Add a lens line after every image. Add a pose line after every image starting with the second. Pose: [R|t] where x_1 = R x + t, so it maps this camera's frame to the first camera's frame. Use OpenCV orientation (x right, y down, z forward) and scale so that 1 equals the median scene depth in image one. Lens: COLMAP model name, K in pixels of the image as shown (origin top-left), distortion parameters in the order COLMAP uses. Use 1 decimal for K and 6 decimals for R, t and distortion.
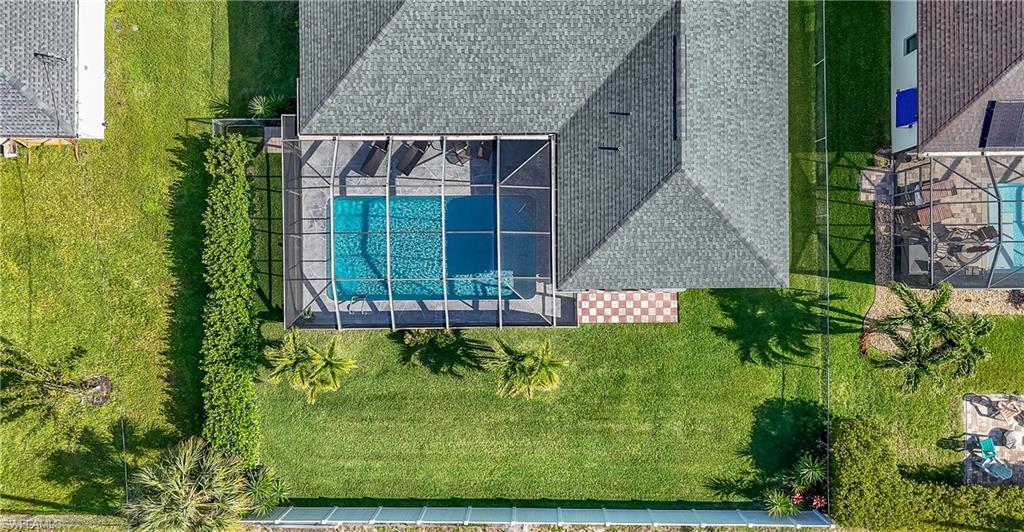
lens RADIAL K [[772.0, 0, 522.0], [0, 772.0, 267.0], [0, 0, 1]] dist [0.025527, -0.001764]
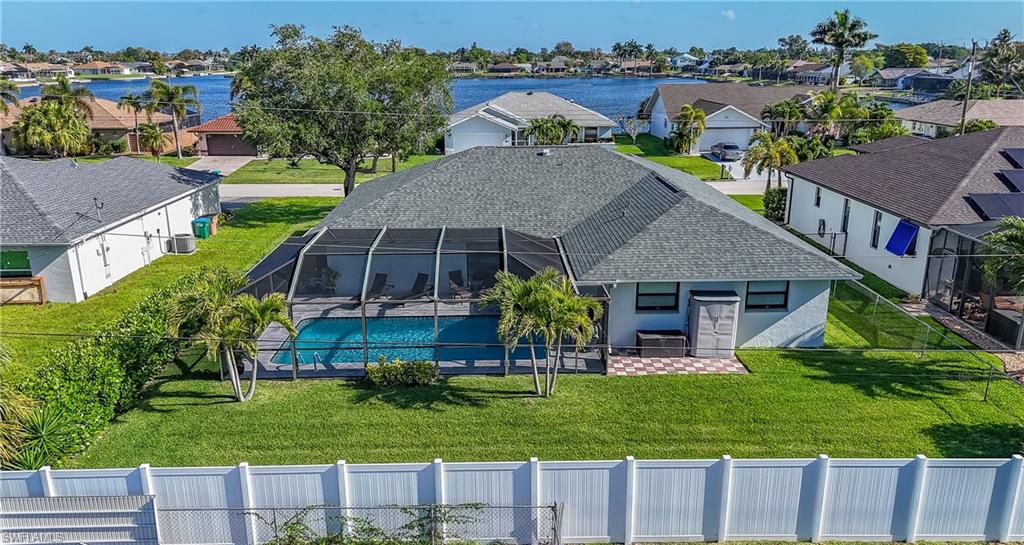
lens RADIAL K [[755.3, 0, 512.0], [0, 755.3, 272.5], [0, 0, 1]] dist [0.056178, -0.057966]
pose [[0.999869, -0.001642, 0.016080, -0.031649], [0.015914, 0.273997, -0.961599, 0.721684], [-0.002827, 0.961729, 0.273988, 0.716806]]
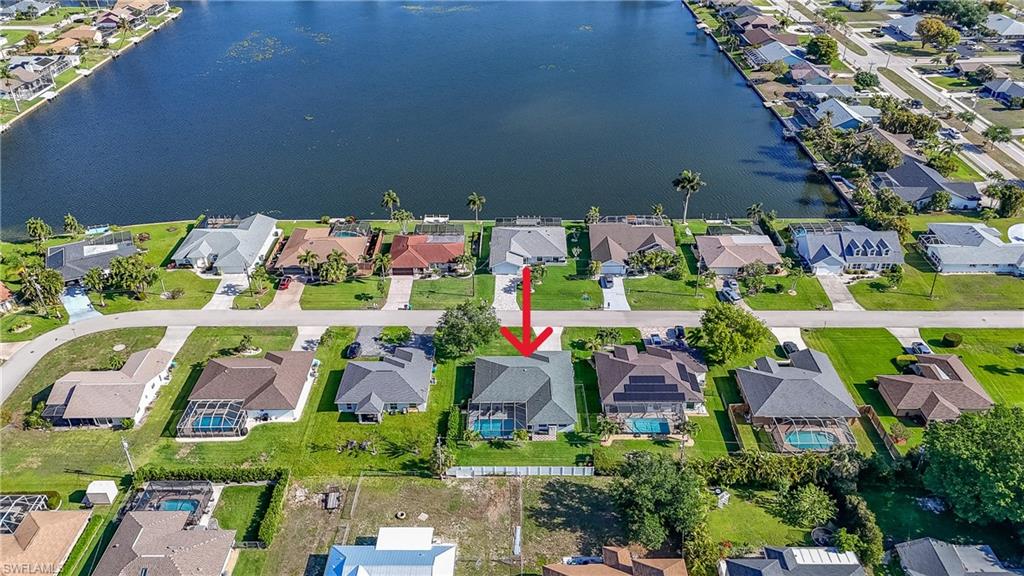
lens RADIAL K [[743.7, 0, 513.5], [0, 743.7, 273.8], [0, 0, 1]] dist [0.061970, -0.057107]
pose [[0.999979, 0.003680, -0.005307, -0.014885], [-0.006444, 0.513411, -0.858119, 3.090399], [-0.000434, 0.858135, 0.513424, -1.861617]]
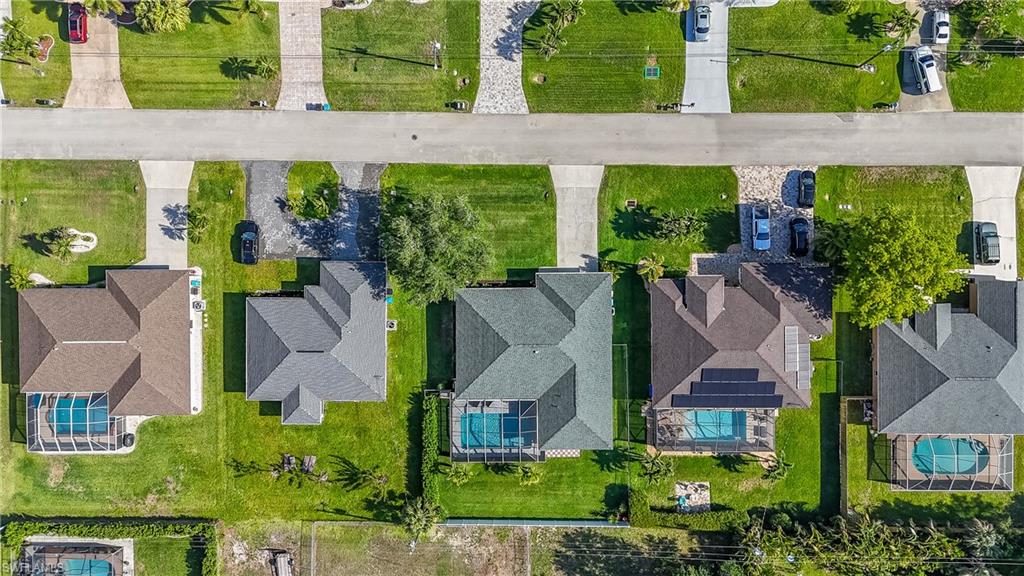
lens RADIAL K [[743.7, 0, 513.5], [0, 743.7, 273.8], [0, 0, 1]] dist [0.061970, -0.057107]
pose [[0.999977, 0.000574, -0.006807, -0.032549], [-0.000621, 0.999976, -0.006880, -0.608184], [0.006803, 0.006884, 0.999953, -1.855495]]
